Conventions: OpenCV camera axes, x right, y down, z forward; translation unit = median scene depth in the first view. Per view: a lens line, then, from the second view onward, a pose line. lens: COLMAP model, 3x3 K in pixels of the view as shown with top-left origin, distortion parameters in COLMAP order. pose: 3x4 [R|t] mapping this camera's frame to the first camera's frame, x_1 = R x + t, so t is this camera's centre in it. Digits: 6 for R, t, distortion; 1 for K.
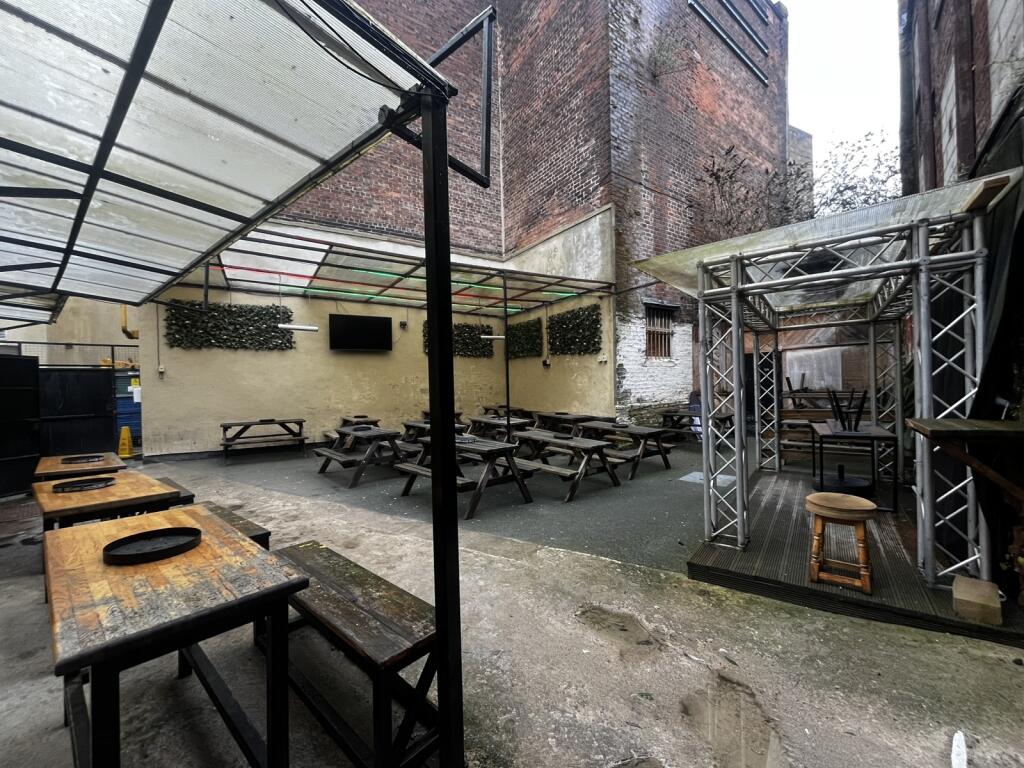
lens RADIAL K [[412.9, 0, 512.6], [0, 412.9, 388.6], [0, 0, 1]] dist [-0.003404, -0.000361]
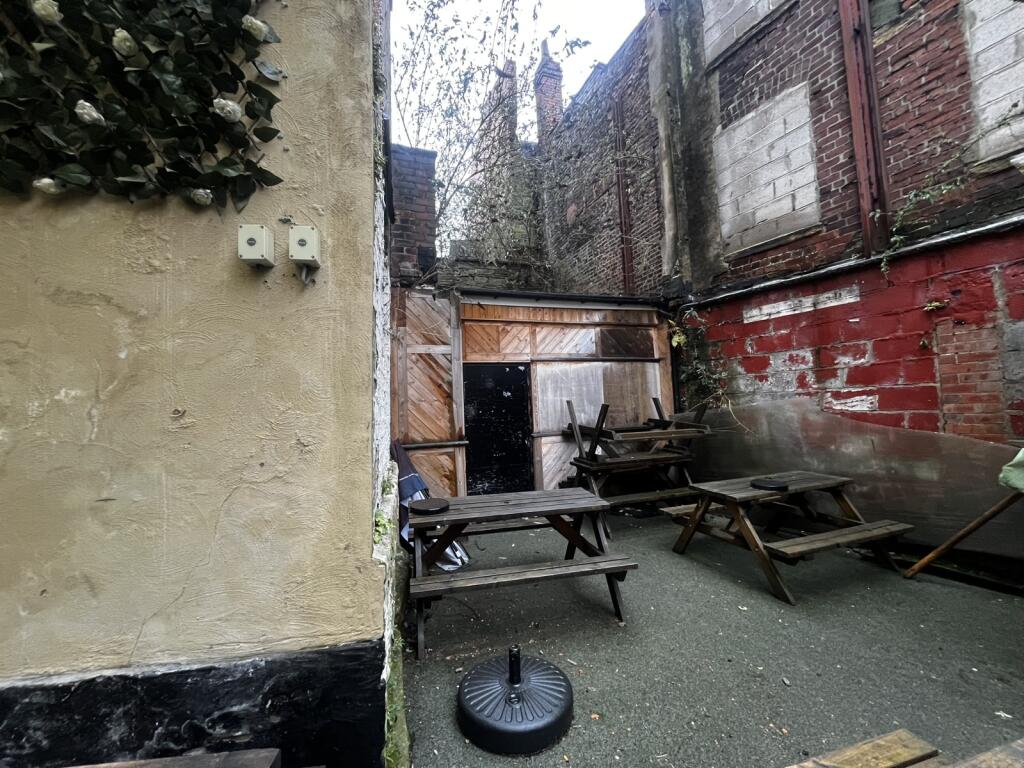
lens RADIAL K [[412.9, 0, 512.6], [0, 412.9, 388.6], [0, 0, 1]] dist [-0.003404, -0.000361]
pose [[0.376788, 0.063811, 0.924099, 0.116744], [0.038238, 0.995703, -0.084346, -0.006932], [-0.925510, 0.067117, 0.372729, 0.869161]]
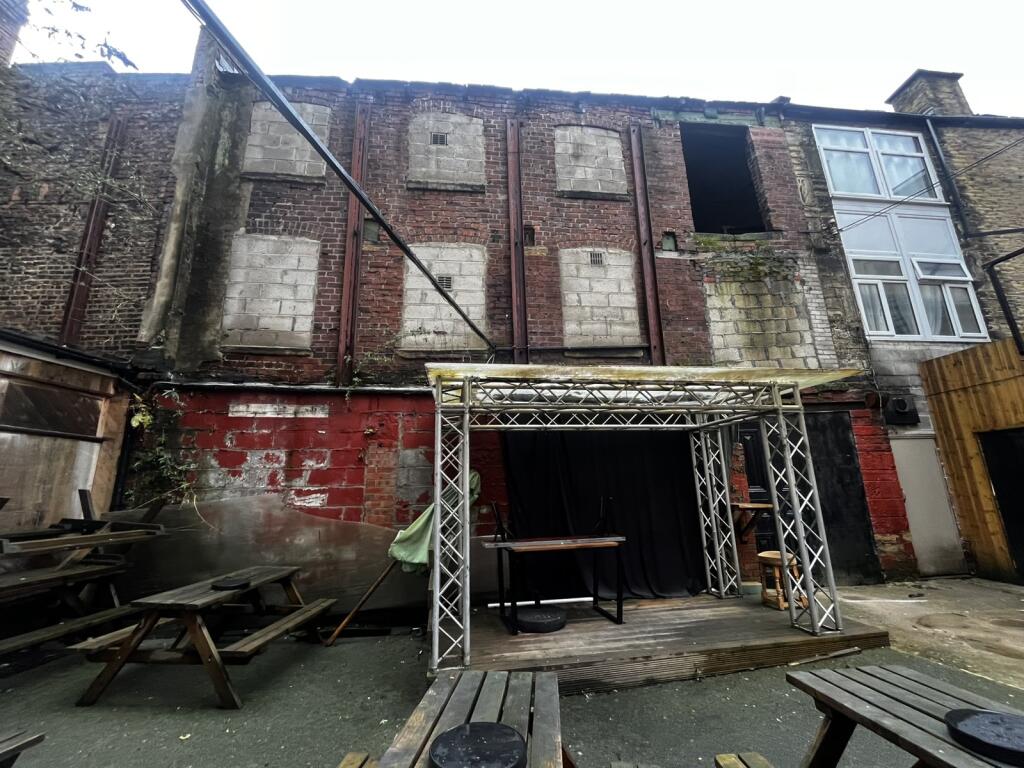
lens RADIAL K [[412.9, 0, 512.6], [0, 412.9, 388.6], [0, 0, 1]] dist [-0.003404, -0.000361]
pose [[-0.718340, 0.208234, 0.663797, 0.089523], [0.049775, 0.967091, -0.249513, -0.007815], [-0.693909, -0.146195, -0.705065, 0.913937]]
